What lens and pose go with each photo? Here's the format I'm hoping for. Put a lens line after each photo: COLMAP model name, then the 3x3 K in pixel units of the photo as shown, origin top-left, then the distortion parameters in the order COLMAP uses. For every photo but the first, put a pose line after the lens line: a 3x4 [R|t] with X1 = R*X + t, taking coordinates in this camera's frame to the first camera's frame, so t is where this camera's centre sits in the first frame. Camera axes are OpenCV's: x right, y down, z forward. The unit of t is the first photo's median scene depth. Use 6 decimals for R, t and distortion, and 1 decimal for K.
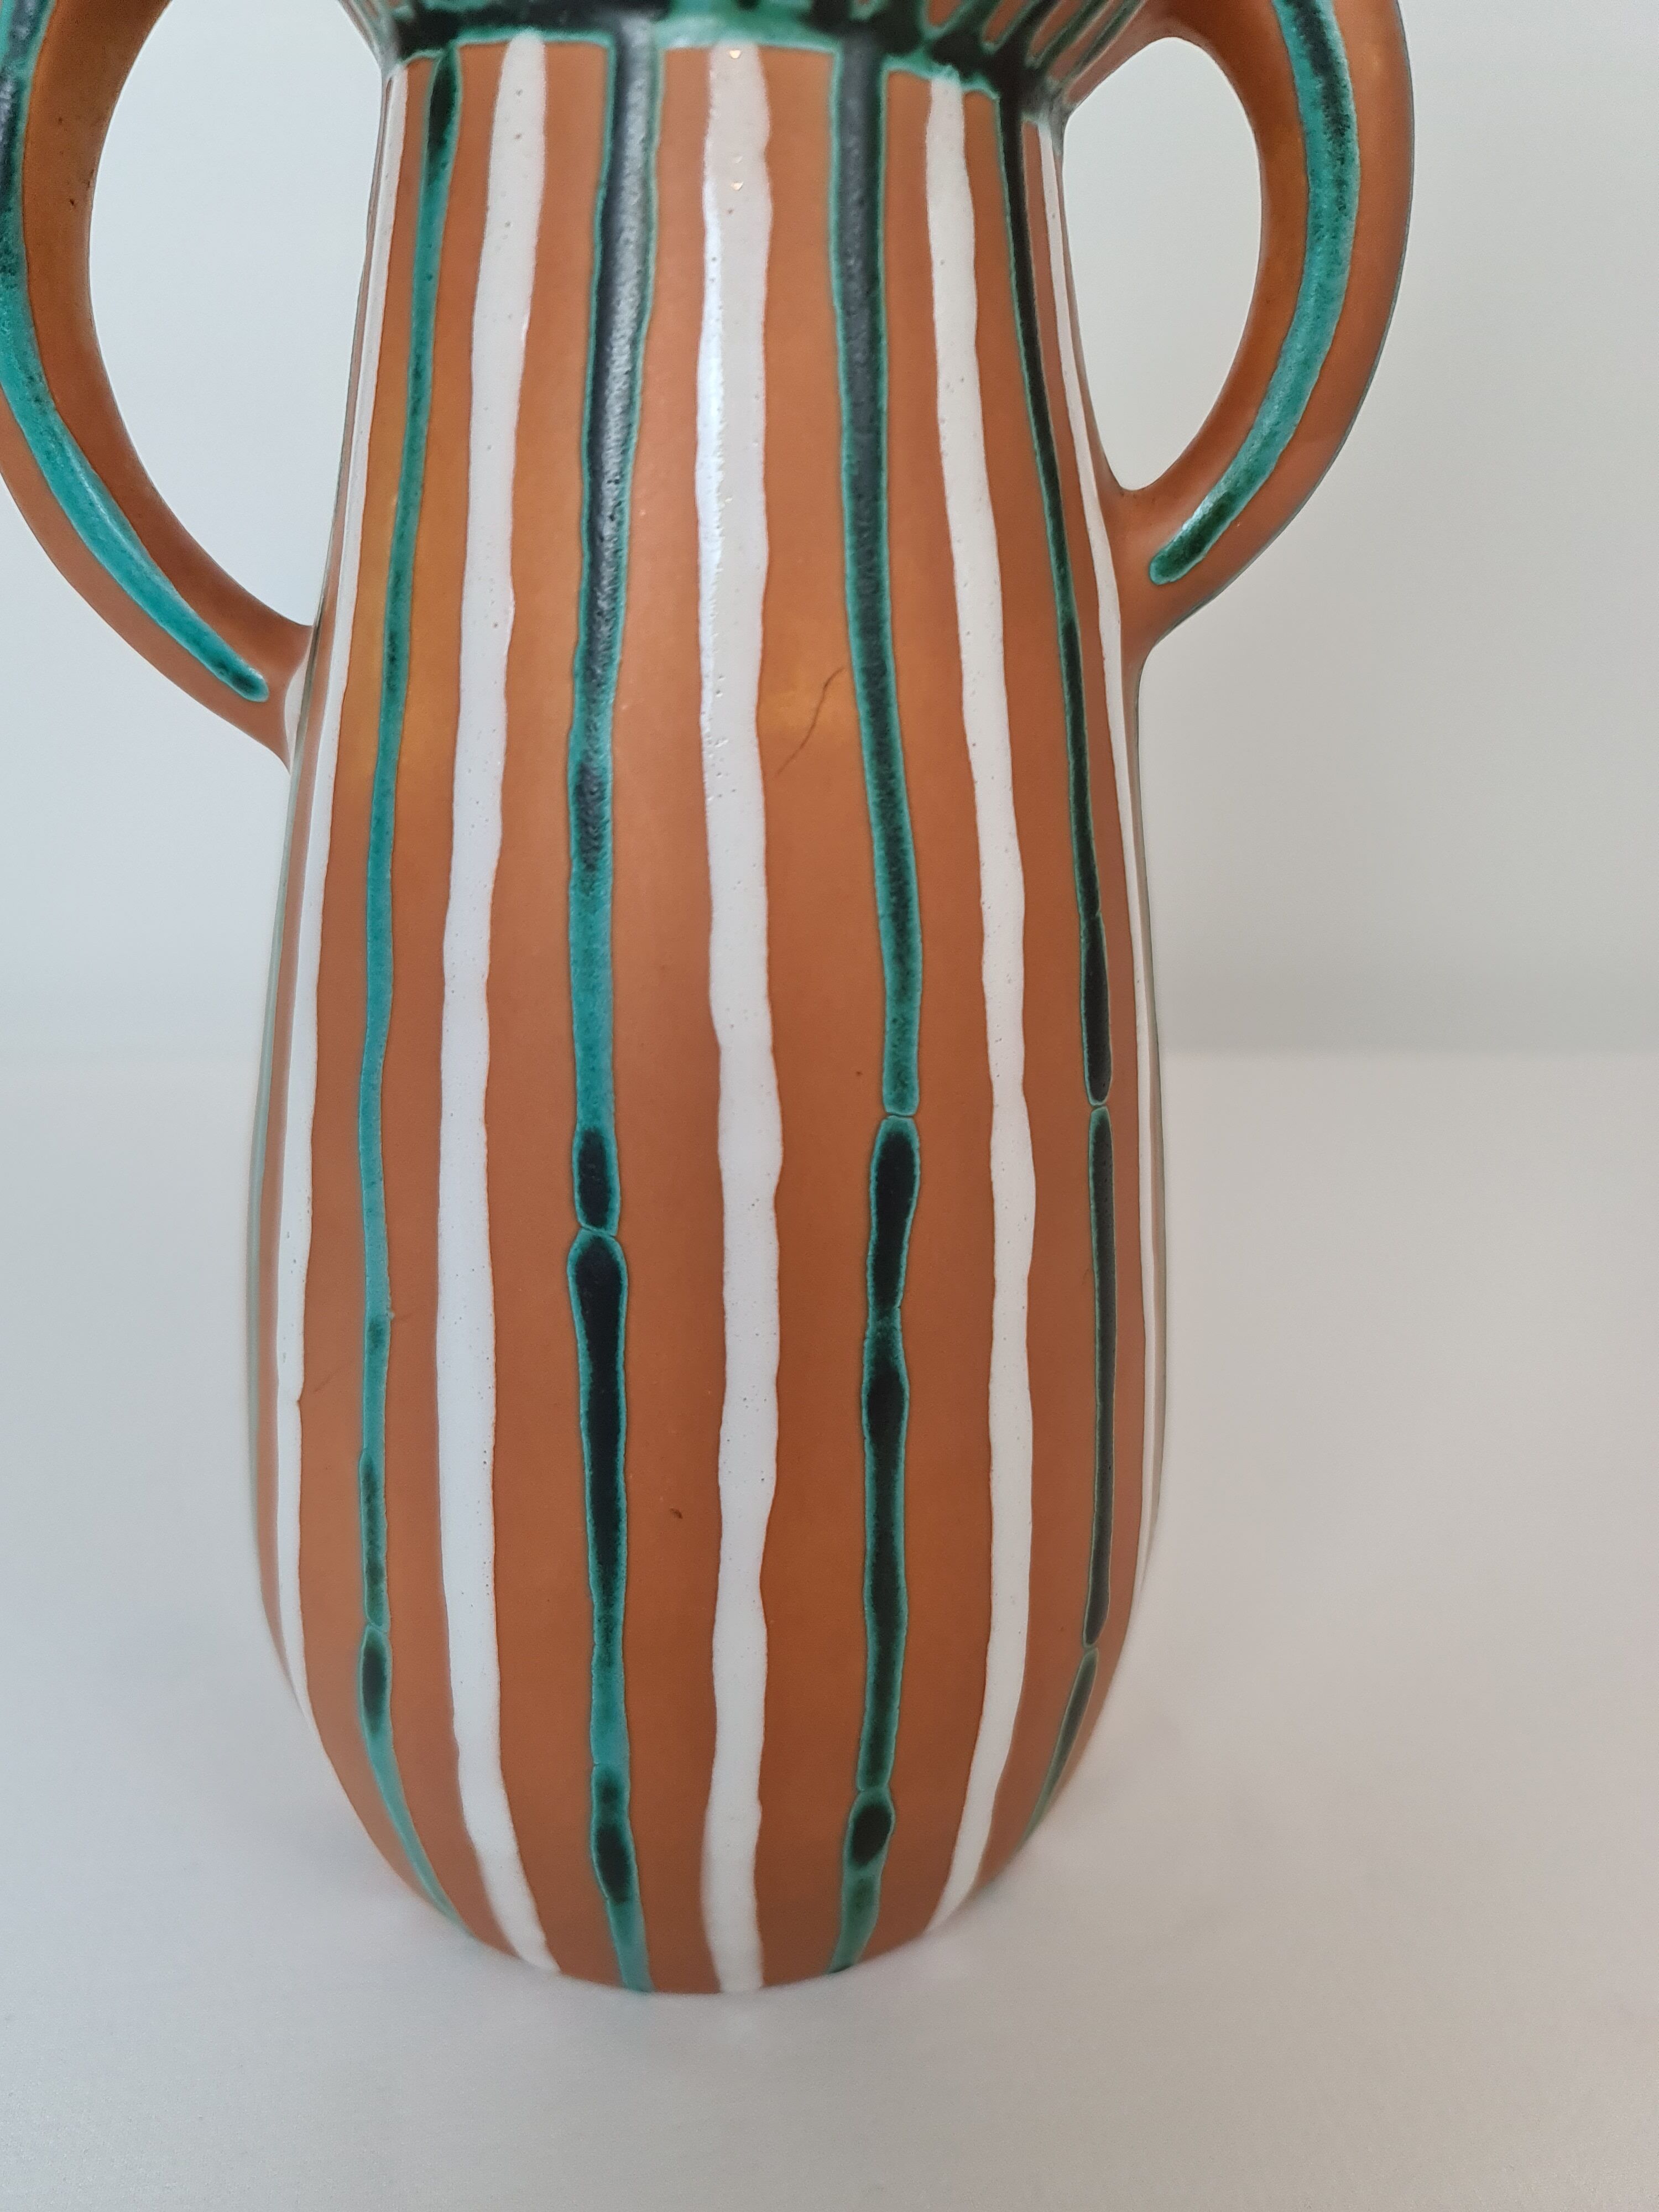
lens RADIAL K [[1701.2, 0, 825.8], [0, 1701.2, 1094.2], [0, 0, 1]] dist [-0.024400, -0.003396]
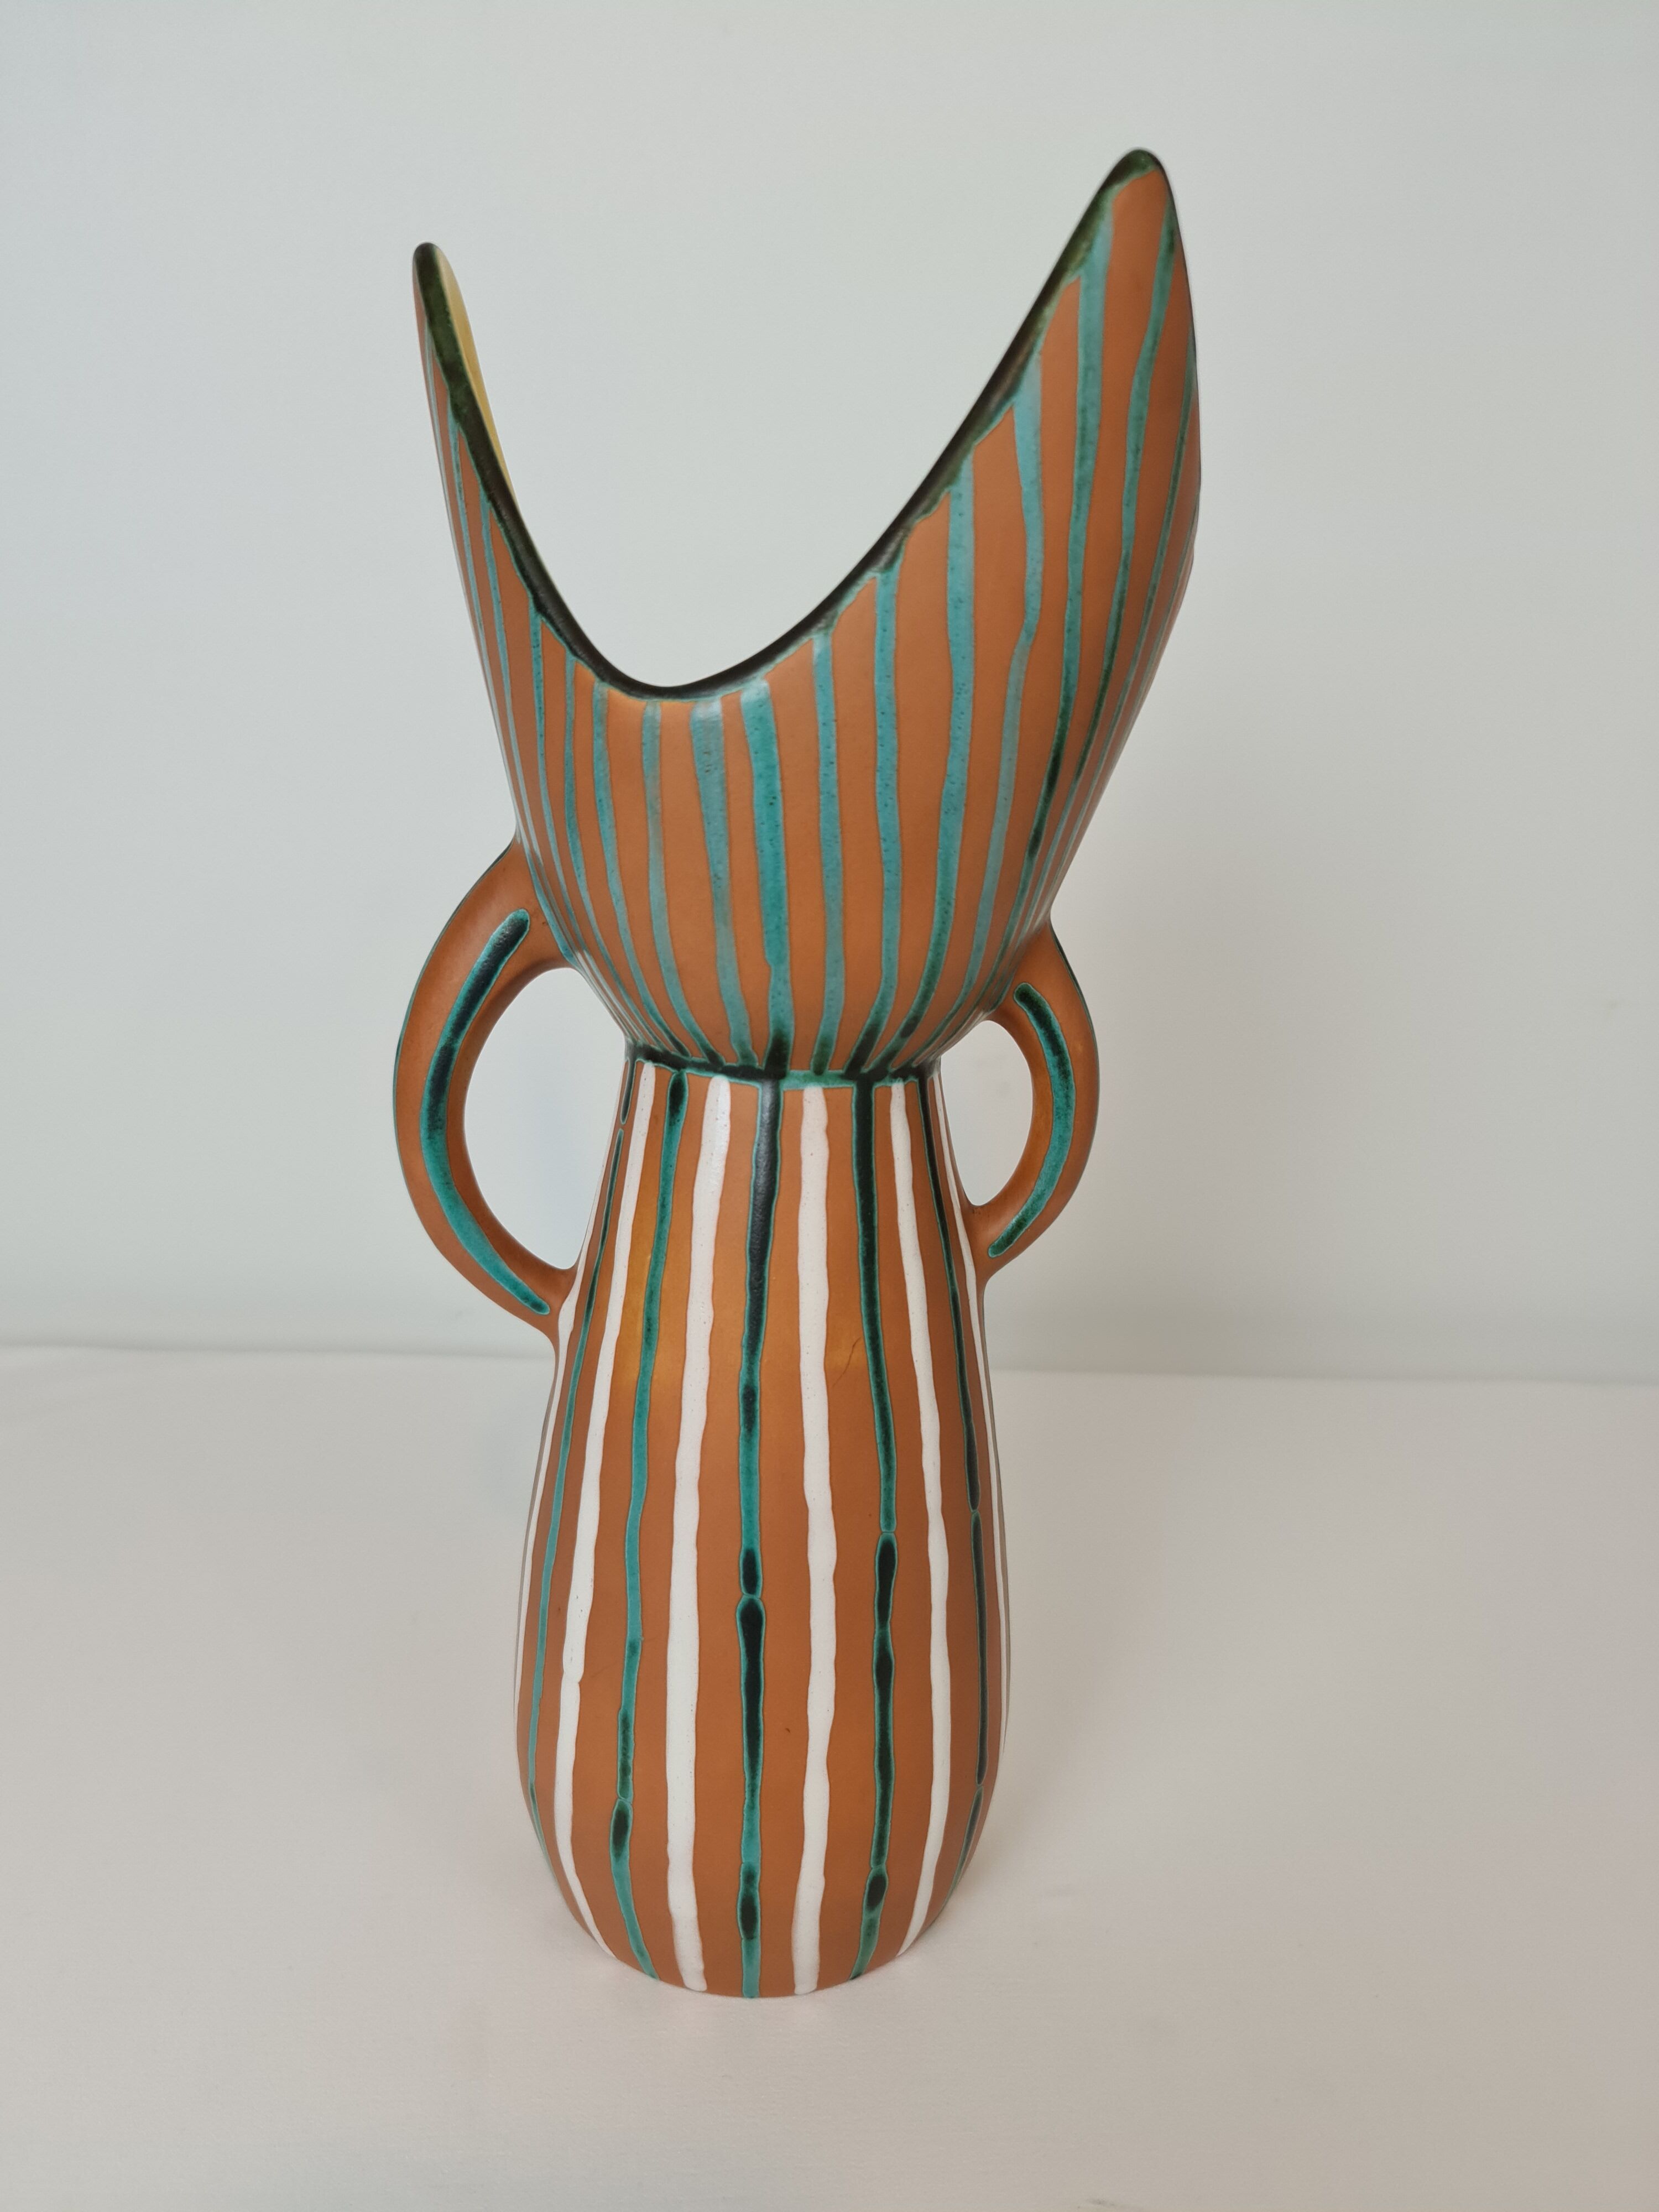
lens RADIAL K [[1640.0, 0, 821.7], [0, 1640.0, 1091.3], [0, 0, 1]] dist [0.007562, 0.004258]
pose [[0.993354, -0.022047, 0.112969, -0.261125], [0.034033, 0.993858, -0.105298, -0.324678], [-0.109953, 0.108443, 0.988003, -1.103066]]
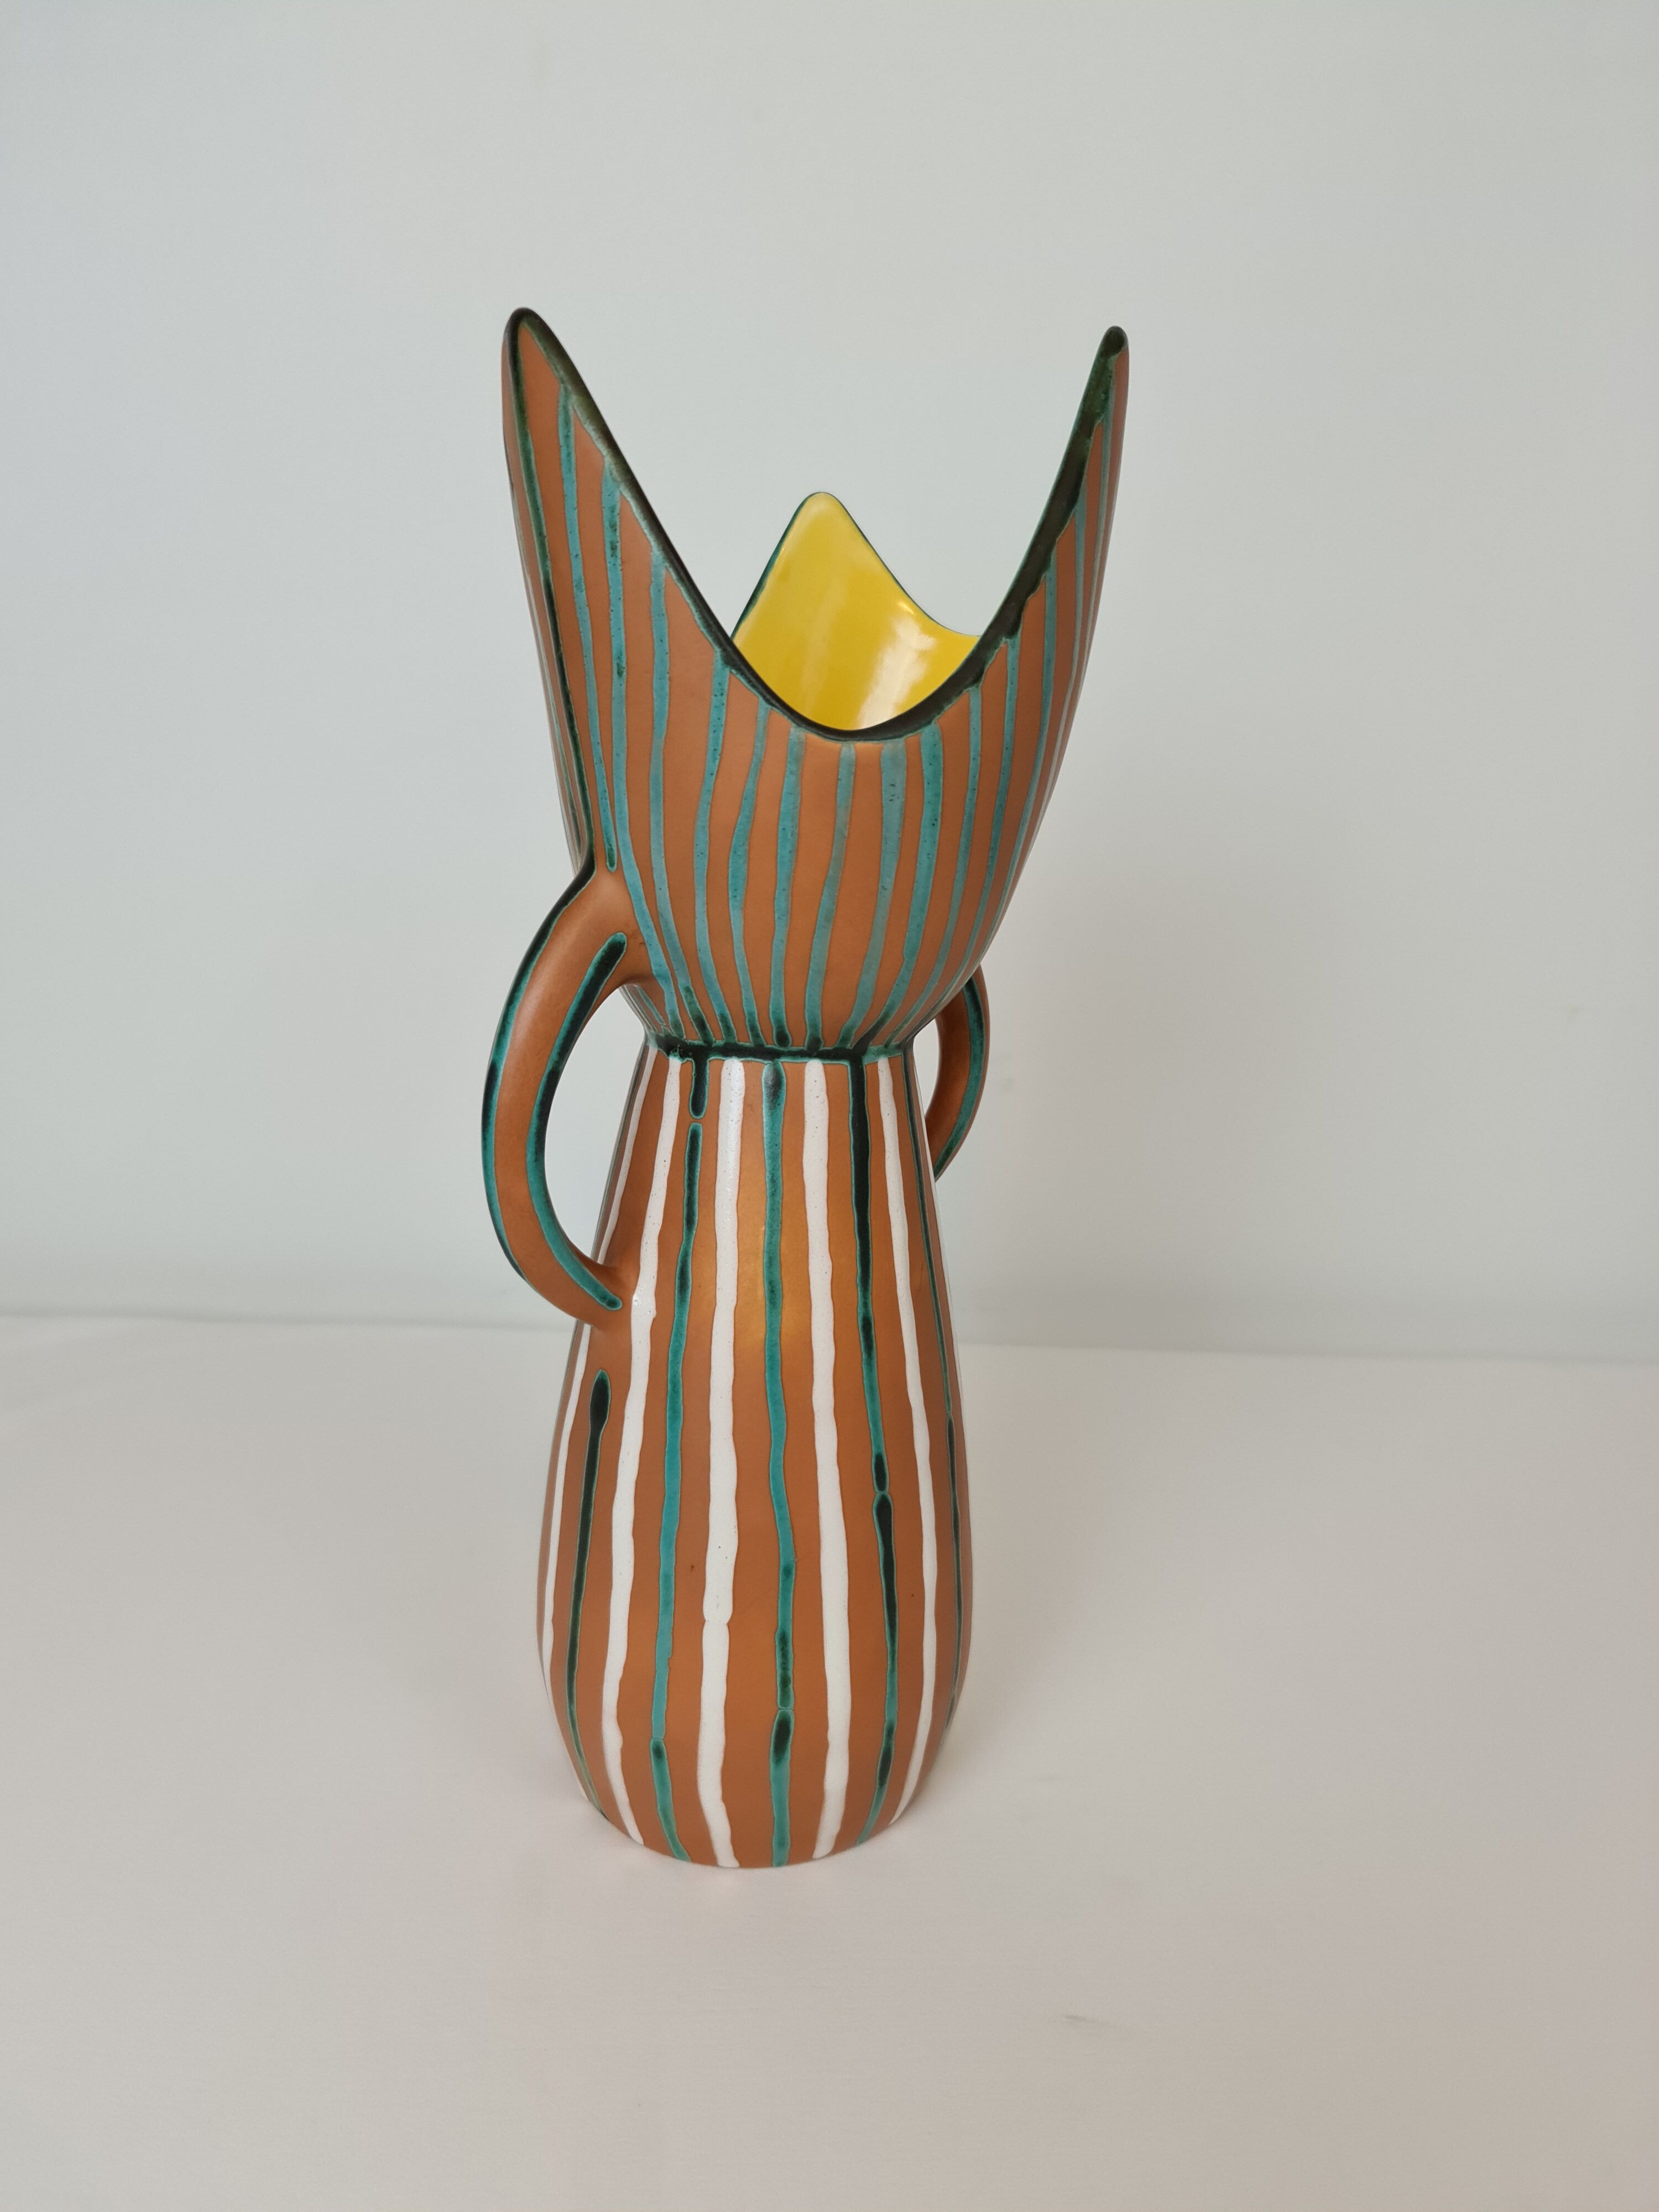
lens RADIAL K [[1640.0, 0, 821.7], [0, 1640.0, 1091.3], [0, 0, 1]] dist [0.007562, 0.004258]
pose [[0.731433, -0.155223, 0.664012, -1.703106], [0.223015, 0.974652, -0.017819, -0.471188], [-0.644414, 0.161118, 0.747510, -0.853796]]
